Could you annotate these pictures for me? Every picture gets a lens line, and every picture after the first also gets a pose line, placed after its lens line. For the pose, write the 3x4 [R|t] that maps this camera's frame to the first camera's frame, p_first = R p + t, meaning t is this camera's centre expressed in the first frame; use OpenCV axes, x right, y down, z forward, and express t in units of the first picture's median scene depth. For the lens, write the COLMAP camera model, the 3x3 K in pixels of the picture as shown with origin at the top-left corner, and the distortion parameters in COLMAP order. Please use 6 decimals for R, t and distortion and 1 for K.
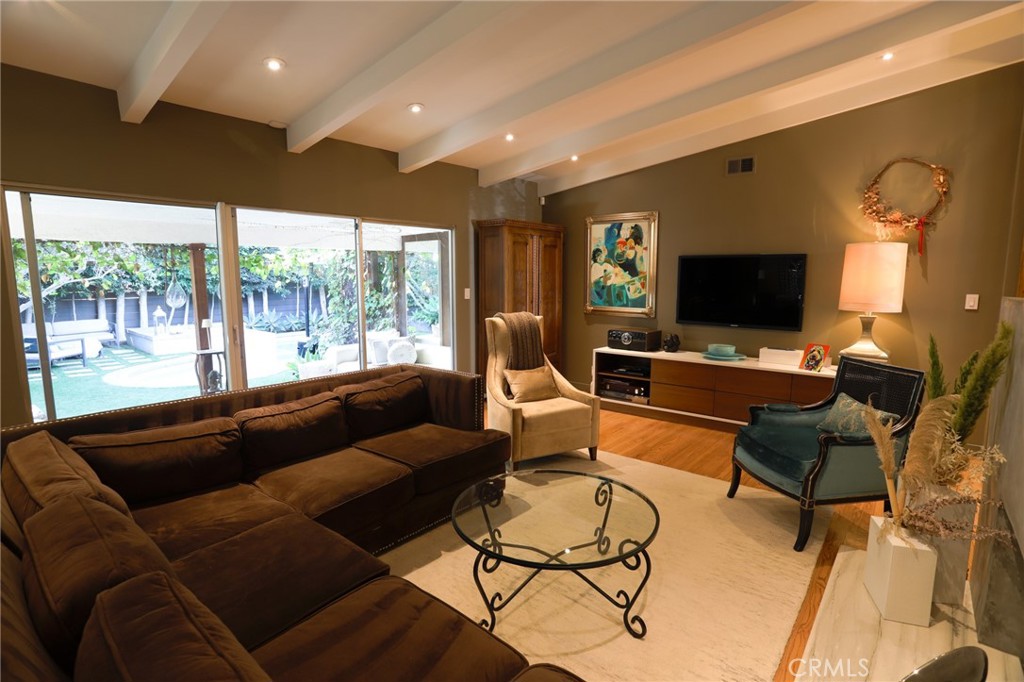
lens RADIAL K [[508.1, 0, 512.0], [0, 508.1, 341.0], [0, 0, 1]] dist [-0.004622, -0.000450]
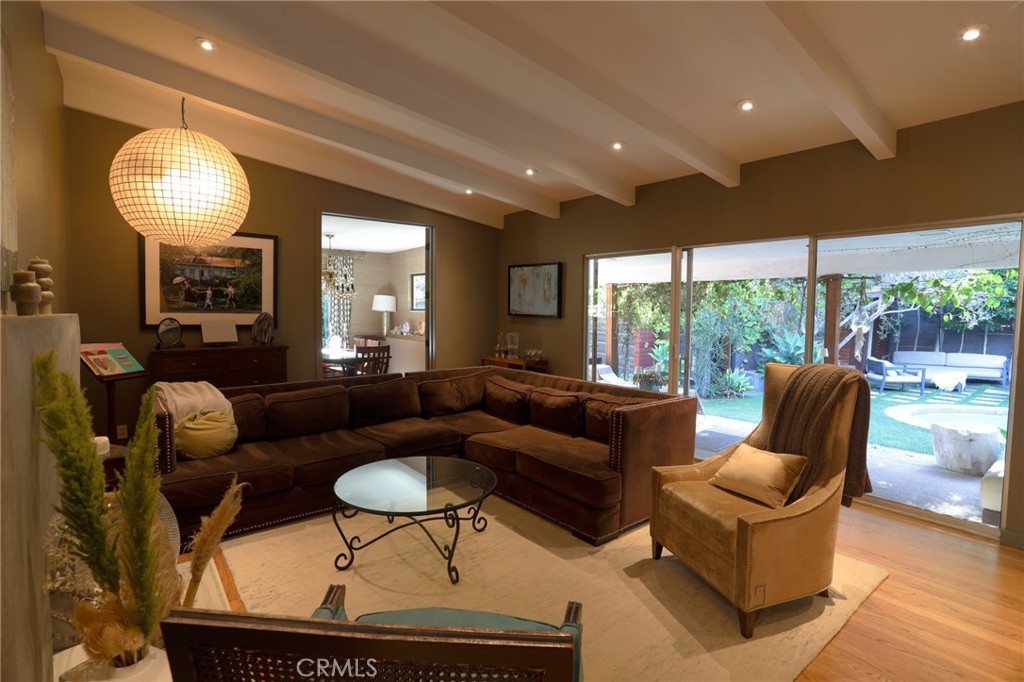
lens RADIAL K [[514.4, 0, 512.0], [0, 514.4, 341.0], [0, 0, 1]] dist [0.001739, 0.000169]
pose [[-0.186132, 0.068285, -0.980149, 0.844456], [-0.137605, 0.985938, 0.094820, -0.113089], [0.972841, 0.152522, -0.174118, 0.930753]]
